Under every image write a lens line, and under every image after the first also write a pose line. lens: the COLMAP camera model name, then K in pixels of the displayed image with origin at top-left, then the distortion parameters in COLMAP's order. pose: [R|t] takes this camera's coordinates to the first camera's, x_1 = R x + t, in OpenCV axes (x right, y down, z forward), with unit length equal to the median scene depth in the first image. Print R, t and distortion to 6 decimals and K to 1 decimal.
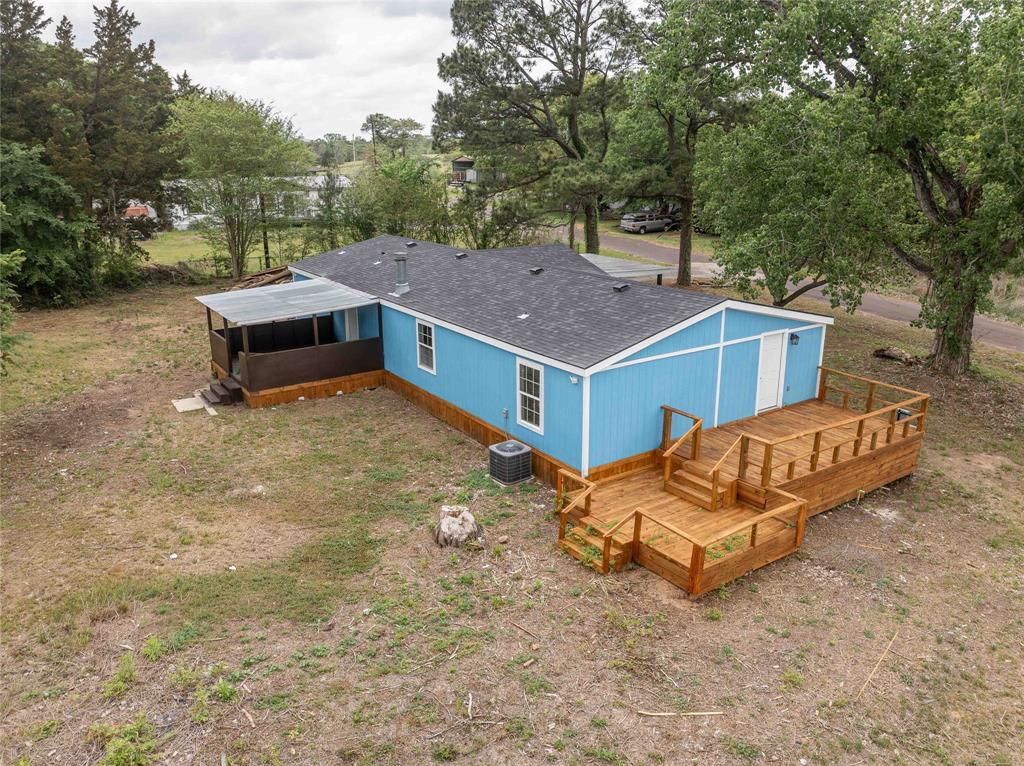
lens RADIAL K [[731.9, 0, 507.9], [0, 731.9, 379.7], [0, 0, 1]] dist [-0.030127, -0.004524]
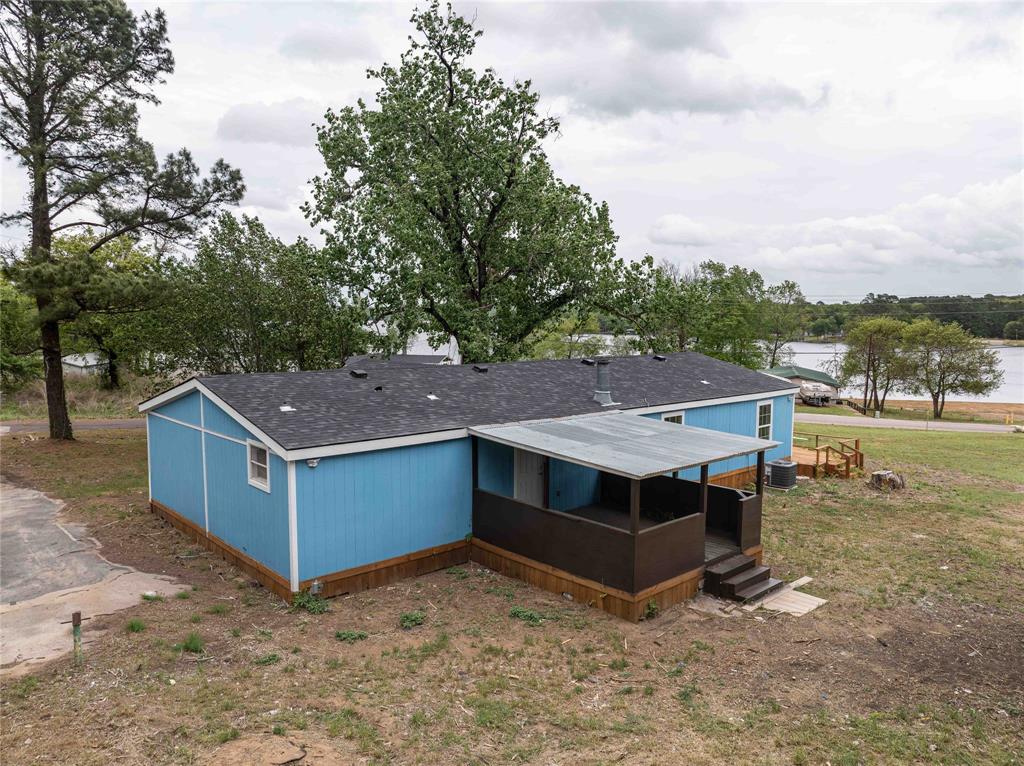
lens RADIAL K [[731.9, 0, 511.7], [0, 731.9, 383.0], [0, 0, 1]] dist [-0.030127, -0.004524]
pose [[-0.135160, -0.088491, 0.986864, -1.234167], [0.273389, 0.954009, 0.122988, -0.348832], [-0.952360, 0.286421, -0.104752, 1.542442]]
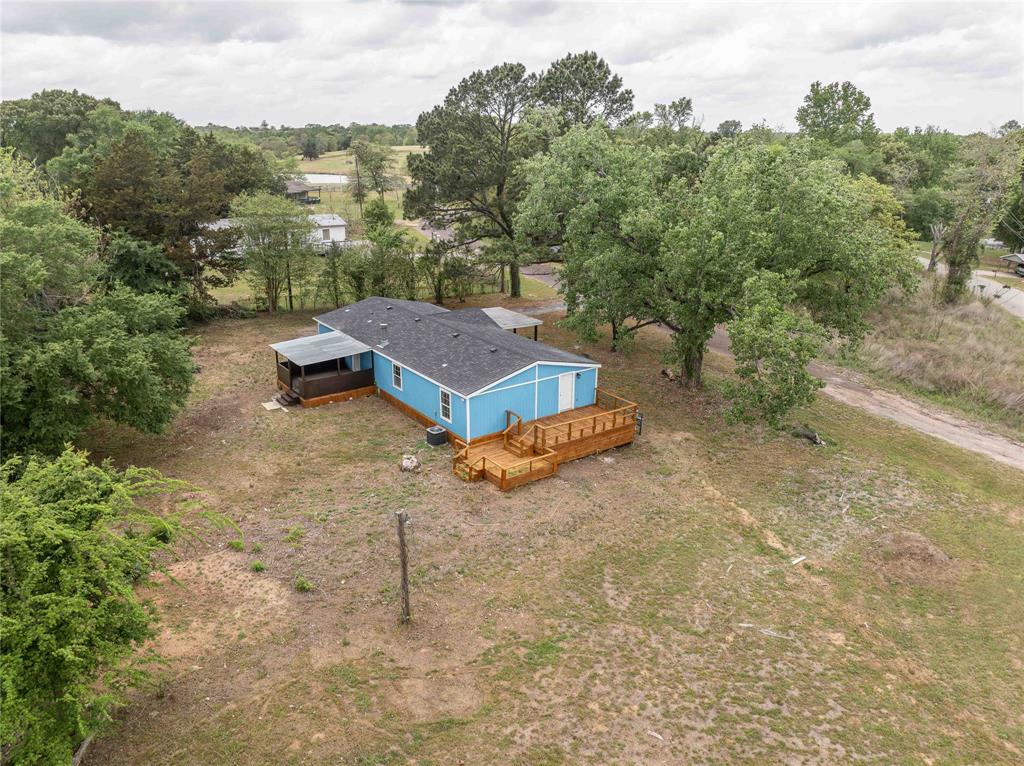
lens RADIAL K [[731.9, 0, 516.0], [0, 731.9, 383.7], [0, 0, 1]] dist [-0.030127, -0.004524]
pose [[0.999178, 0.001129, 0.040515, 0.146600], [-0.003013, 0.998914, 0.046489, -0.139235], [-0.040418, -0.046573, 0.998097, -1.123449]]
